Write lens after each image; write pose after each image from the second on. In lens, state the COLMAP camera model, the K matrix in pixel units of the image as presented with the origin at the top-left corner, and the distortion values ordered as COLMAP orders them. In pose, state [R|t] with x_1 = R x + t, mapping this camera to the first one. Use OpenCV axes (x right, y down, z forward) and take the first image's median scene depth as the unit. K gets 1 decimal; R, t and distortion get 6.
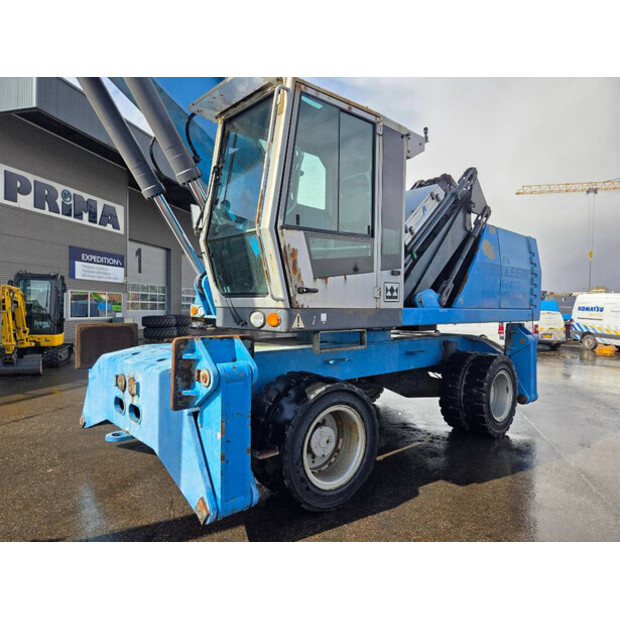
lens RADIAL K [[413.9, 0, 310.0], [0, 413.9, 310.0], [0, 0, 1]] dist [0.095371, -0.083305]
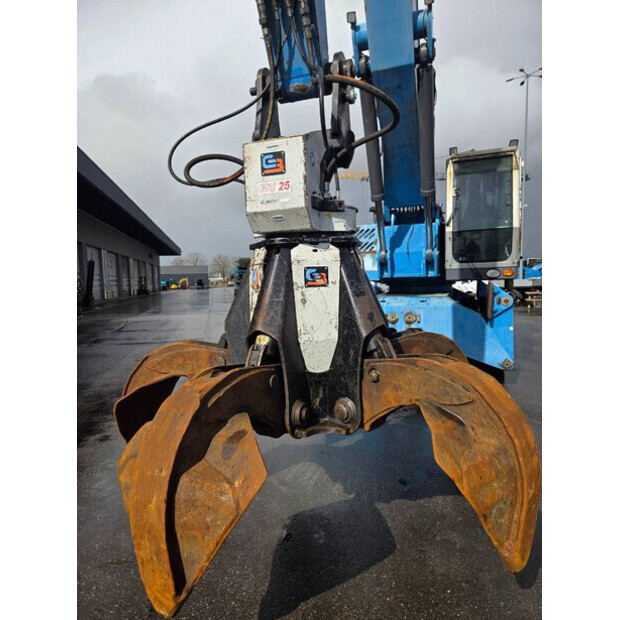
lens RADIAL K [[413.9, 0, 310.0], [0, 413.9, 310.0], [0, 0, 1]] dist [0.095371, -0.083305]
pose [[0.885522, -0.073041, 0.458821, -1.159961], [0.044390, 0.996348, 0.072939, 0.007323], [-0.462473, -0.044222, 0.885530, -0.218964]]
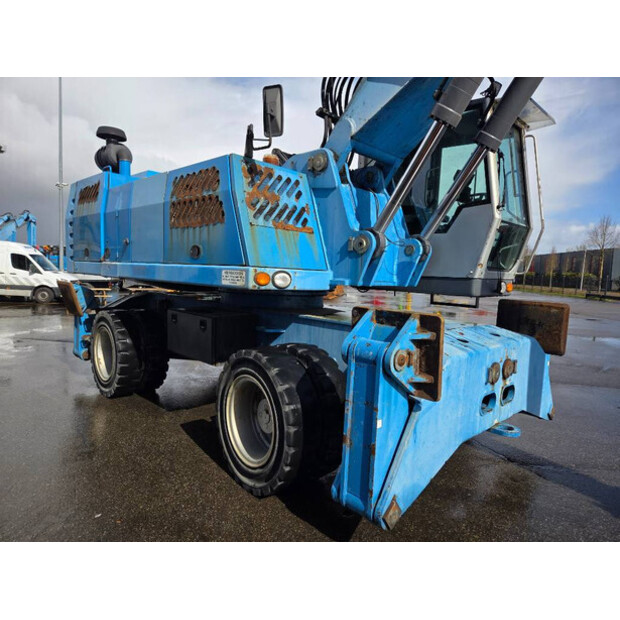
lens RADIAL K [[413.9, 0, 310.0], [0, 413.9, 310.0], [0, 0, 1]] dist [0.095371, -0.083305]
pose [[-0.021763, -0.103856, 0.994354, -0.978753], [-0.028616, 0.994247, 0.103219, -0.019411], [-0.999354, -0.026209, -0.024610, 1.090983]]
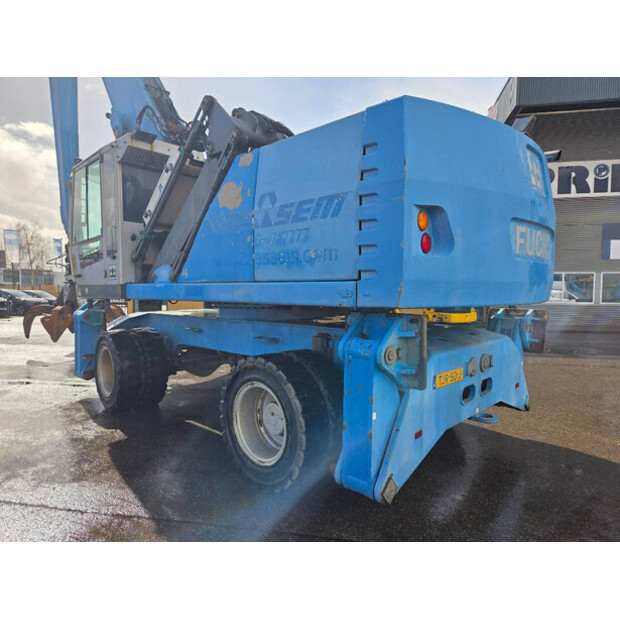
lens RADIAL K [[413.9, 0, 310.0], [0, 413.9, 310.0], [0, 0, 1]] dist [0.095371, -0.083305]
pose [[0.072412, 0.039032, -0.996611, 1.237680], [-0.008387, 0.999222, 0.038525, 0.016111], [0.997340, 0.005569, 0.072683, 1.195777]]
